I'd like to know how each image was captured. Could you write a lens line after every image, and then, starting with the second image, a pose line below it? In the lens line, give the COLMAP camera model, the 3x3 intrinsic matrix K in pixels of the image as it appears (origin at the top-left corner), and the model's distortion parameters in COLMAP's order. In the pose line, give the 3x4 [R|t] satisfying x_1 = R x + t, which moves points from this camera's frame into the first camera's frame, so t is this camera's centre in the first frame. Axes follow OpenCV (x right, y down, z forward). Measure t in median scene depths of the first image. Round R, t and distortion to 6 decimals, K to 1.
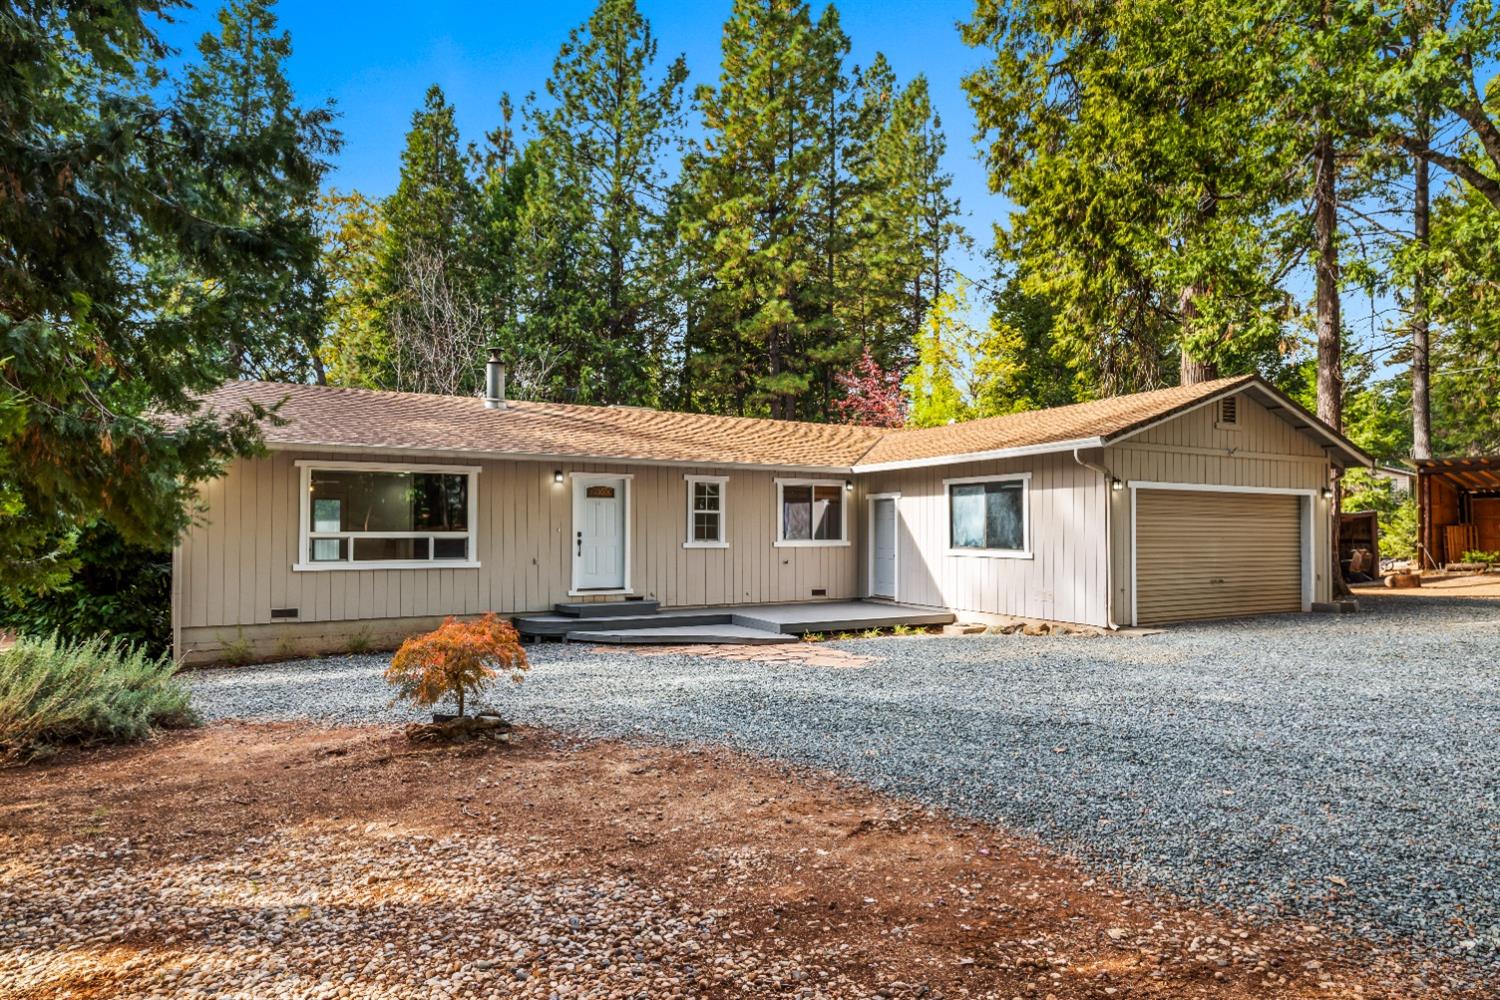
lens RADIAL K [[843.2, 0, 750.0], [0, 843.2, 500.0], [0, 0, 1]] dist [-0.000386, -0.000055]
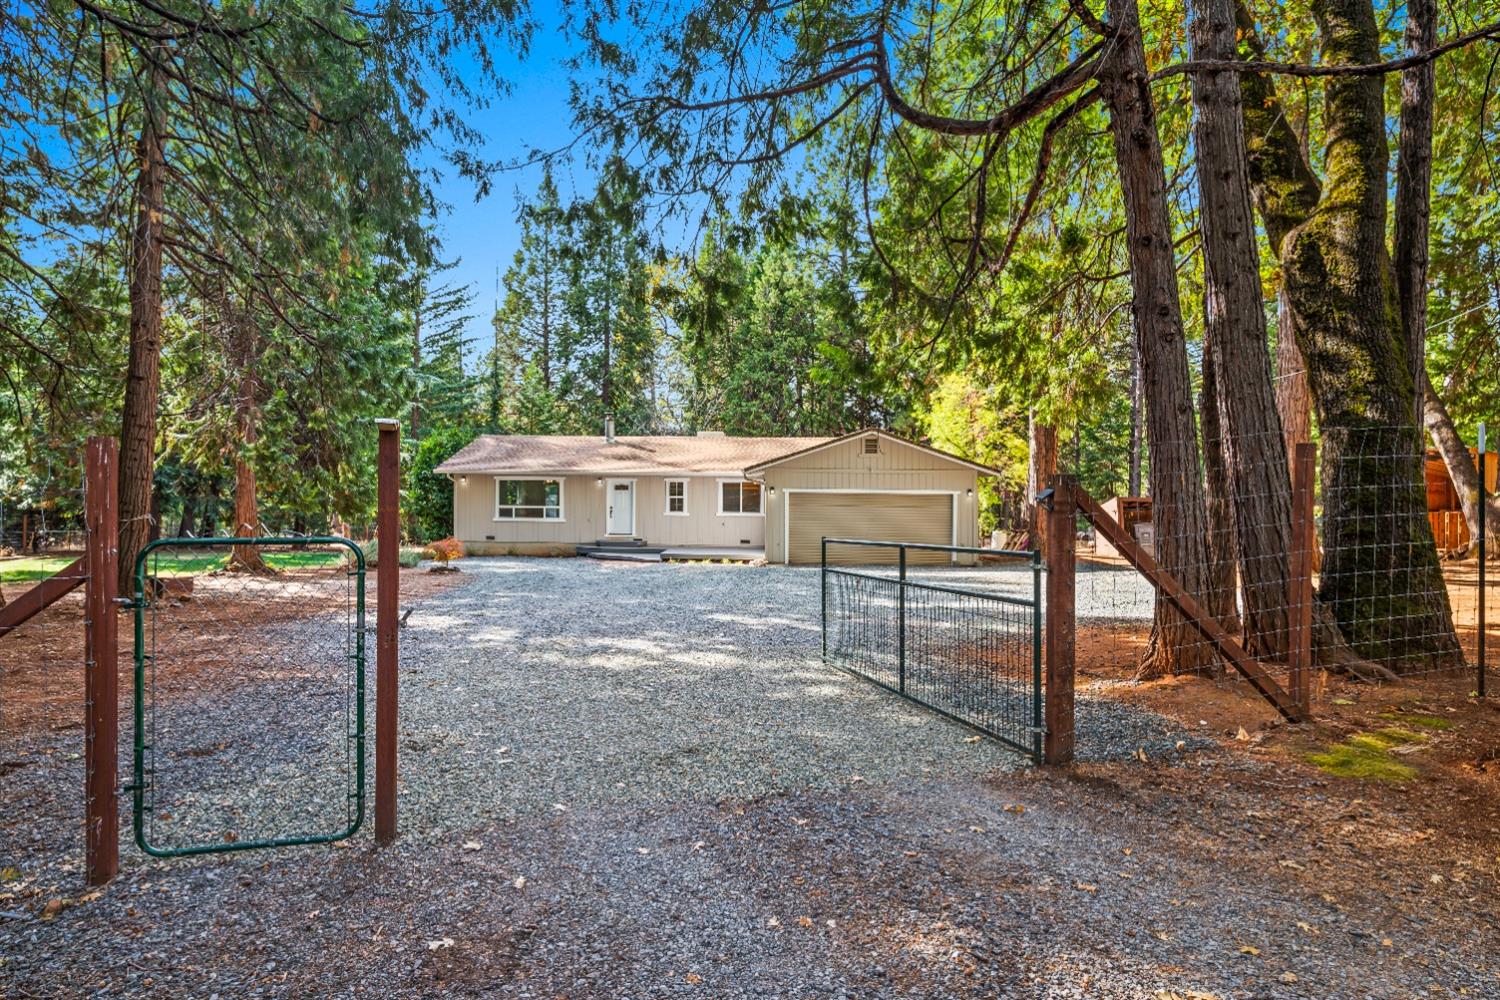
lens RADIAL K [[797.9, 0, 750.0], [0, 797.9, 500.0], [0, 0, 1]] dist [0.003736, 0.000621]
pose [[0.833622, 0.018674, -0.552020, 1.155554], [0.013174, 0.998472, 0.053672, -0.078877], [0.552179, -0.052015, 0.832102, -0.451352]]
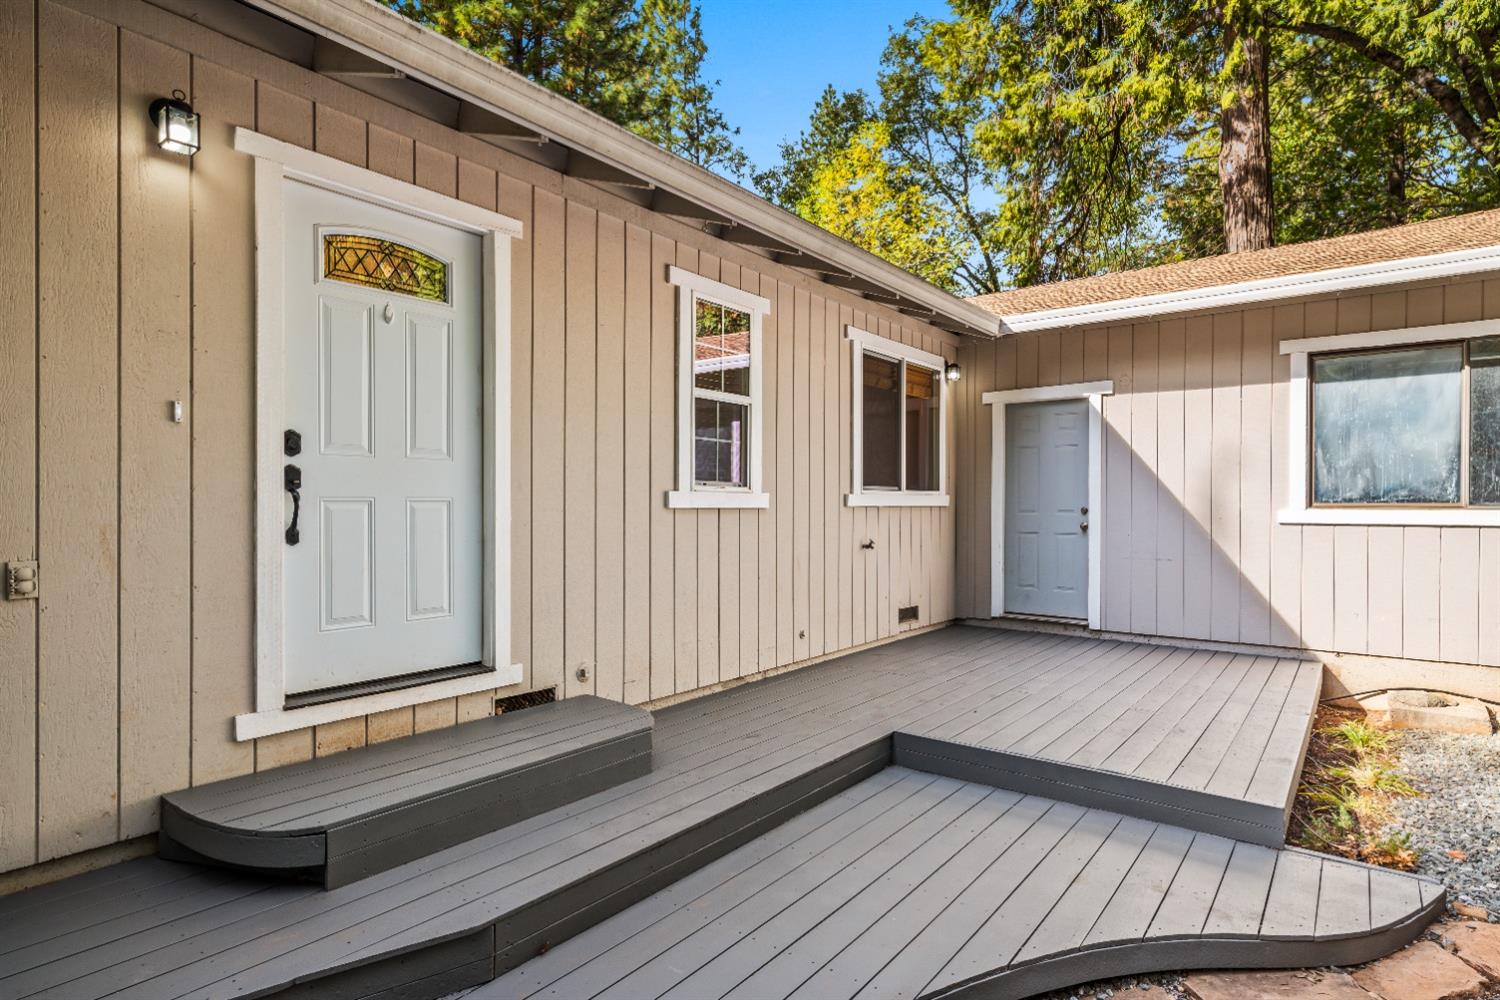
lens RADIAL K [[797.9, 0, 750.0], [0, 797.9, 500.0], [0, 0, 1]] dist [0.003736, 0.000621]
pose [[0.916986, 0.001986, 0.398914, -0.172602], [-0.015350, 0.999423, 0.030310, 0.046325], [-0.398623, -0.033918, 0.916487, 0.749661]]
